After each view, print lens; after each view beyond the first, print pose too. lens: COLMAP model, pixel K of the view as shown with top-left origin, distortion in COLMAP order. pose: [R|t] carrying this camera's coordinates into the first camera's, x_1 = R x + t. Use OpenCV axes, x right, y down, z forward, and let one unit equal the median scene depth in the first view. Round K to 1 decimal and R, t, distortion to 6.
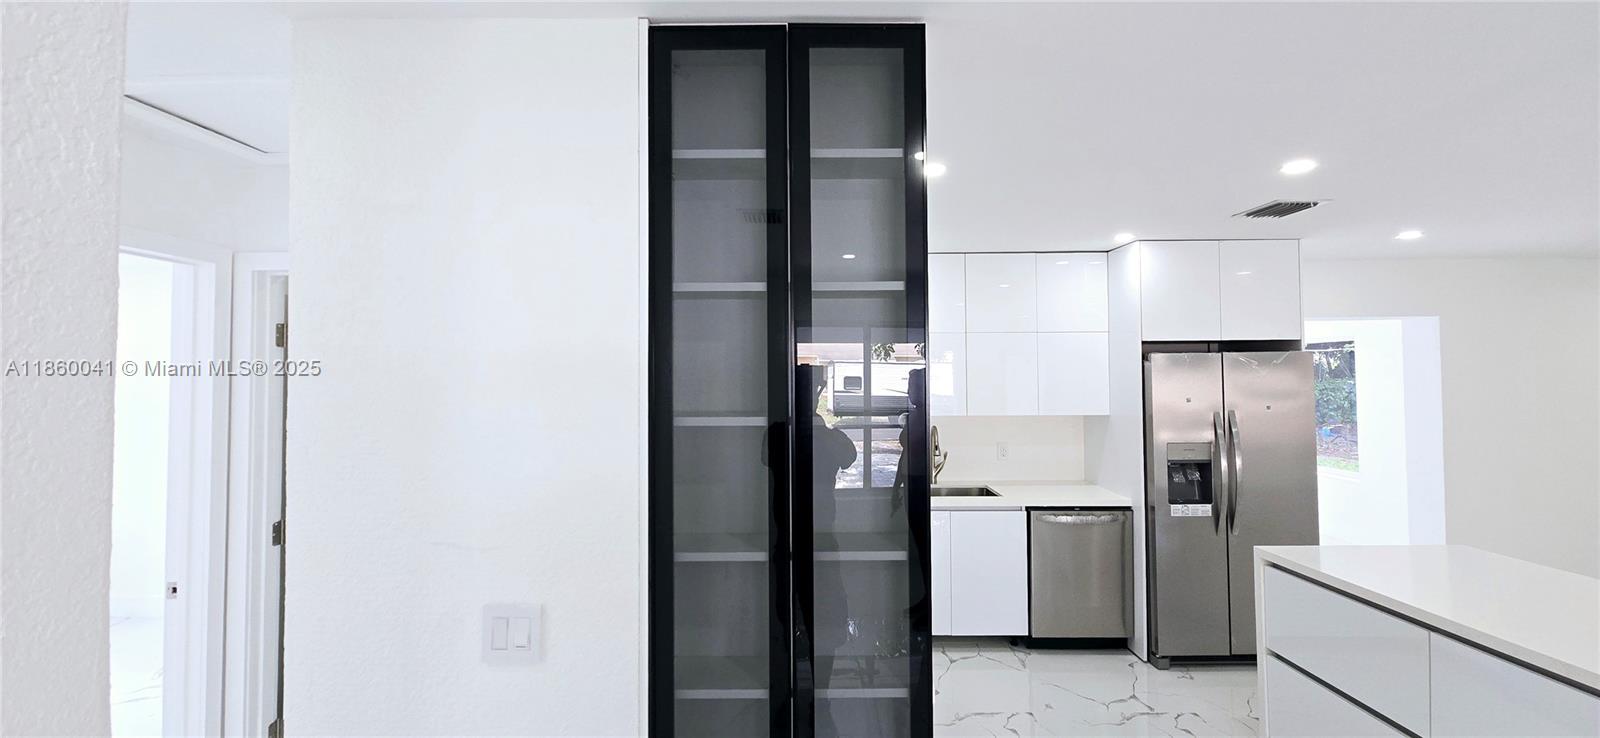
lens RADIAL K [[650.9, 0, 797.9], [0, 650.9, 352.6], [0, 0, 1]] dist [0.005813, -0.003976]
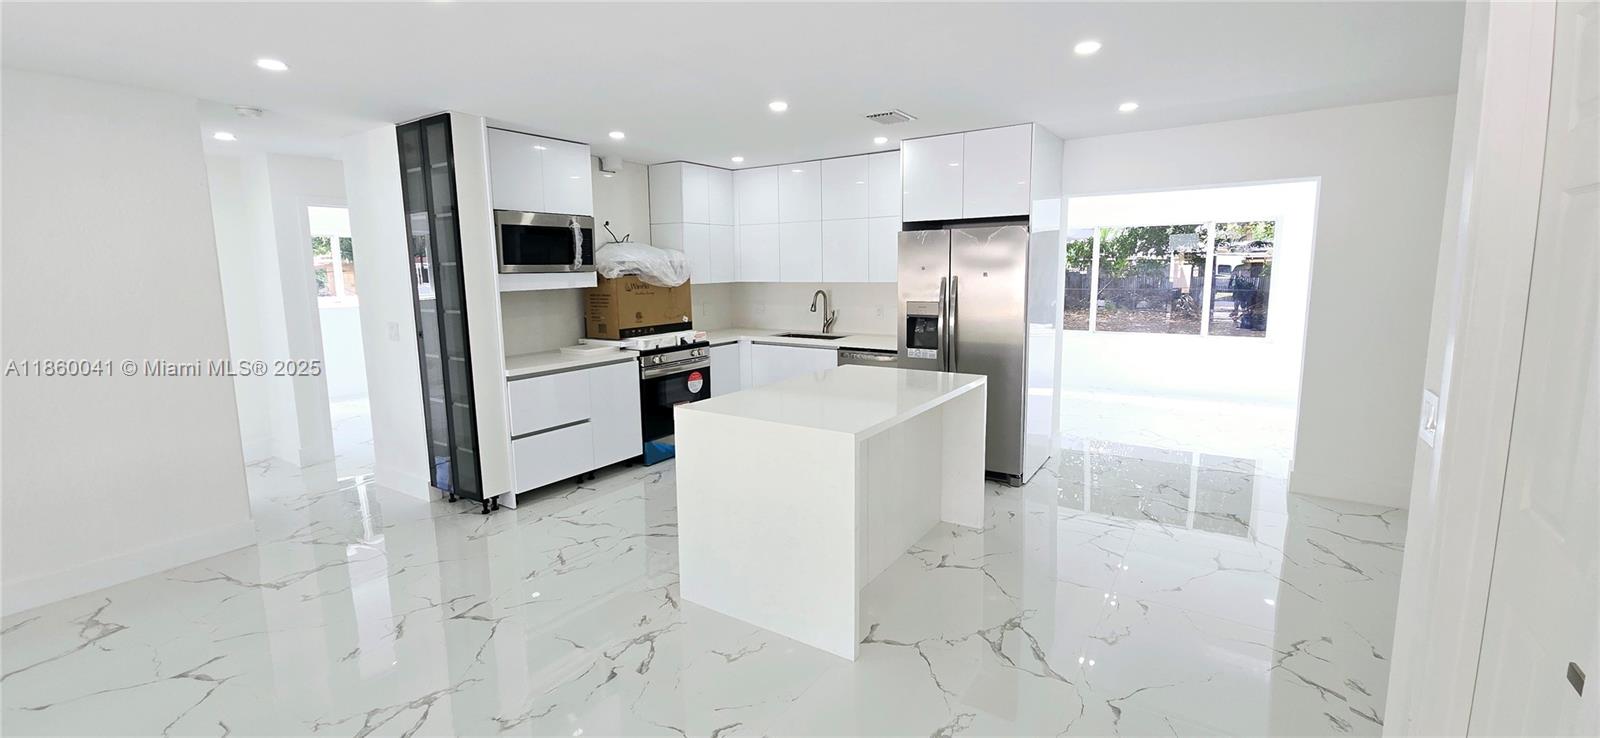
lens RADIAL K [[650.9, 0, 803.4], [0, 650.9, 352.7], [0, 0, 1]] dist [0.005813, -0.003976]
pose [[0.834168, 0.065386, -0.547620, 1.107869], [0.025555, 0.987298, 0.156810, 0.030390], [0.550918, -0.144800, 0.821902, -0.197101]]
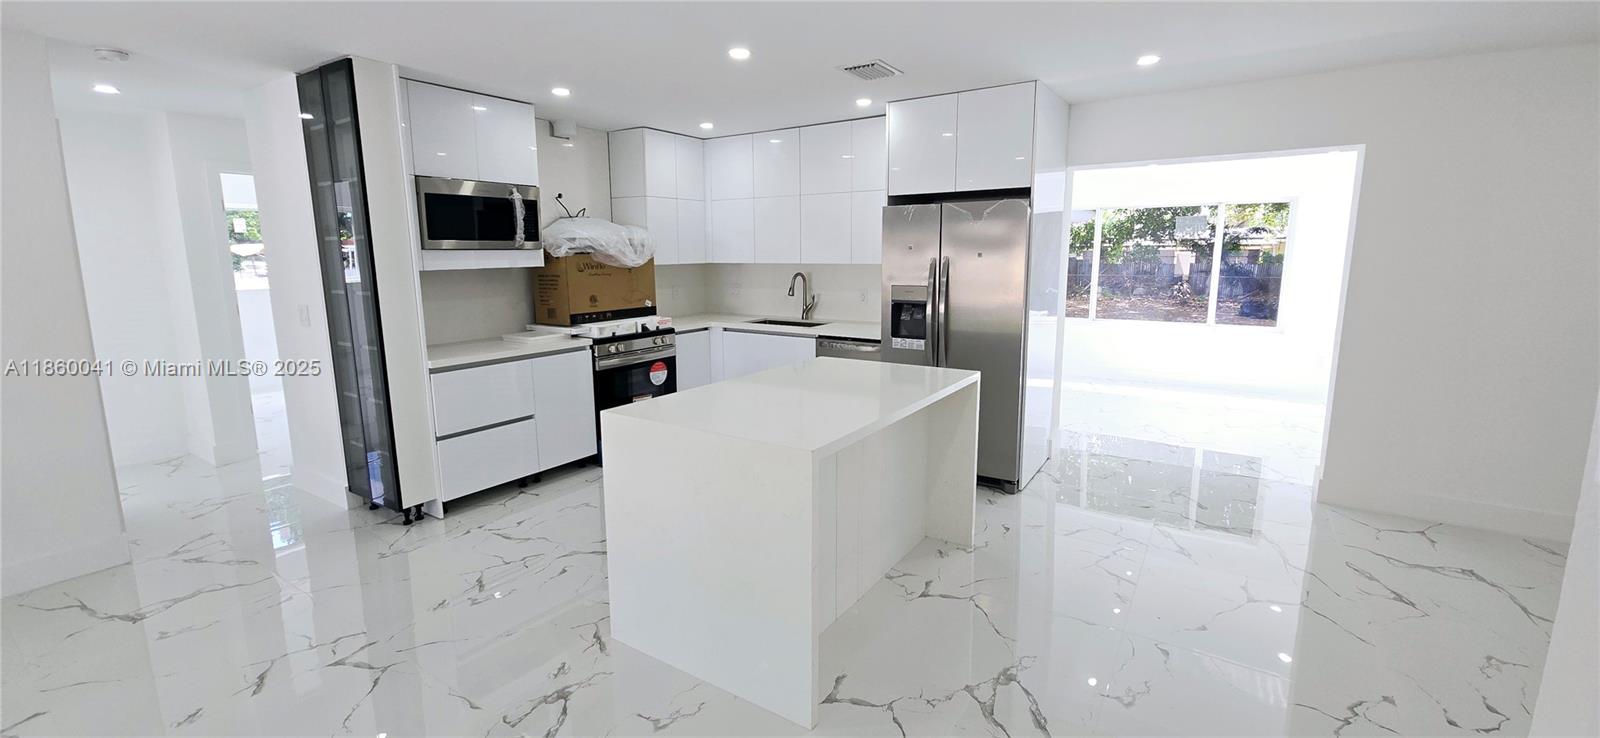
lens RADIAL K [[650.9, 0, 803.2], [0, 650.9, 352.7], [0, 0, 1]] dist [0.005813, -0.003976]
pose [[0.838321, 0.083235, -0.538786, 1.063735], [0.018040, 0.983500, 0.180006, 0.044945], [0.544879, -0.160622, 0.822987, -0.058910]]
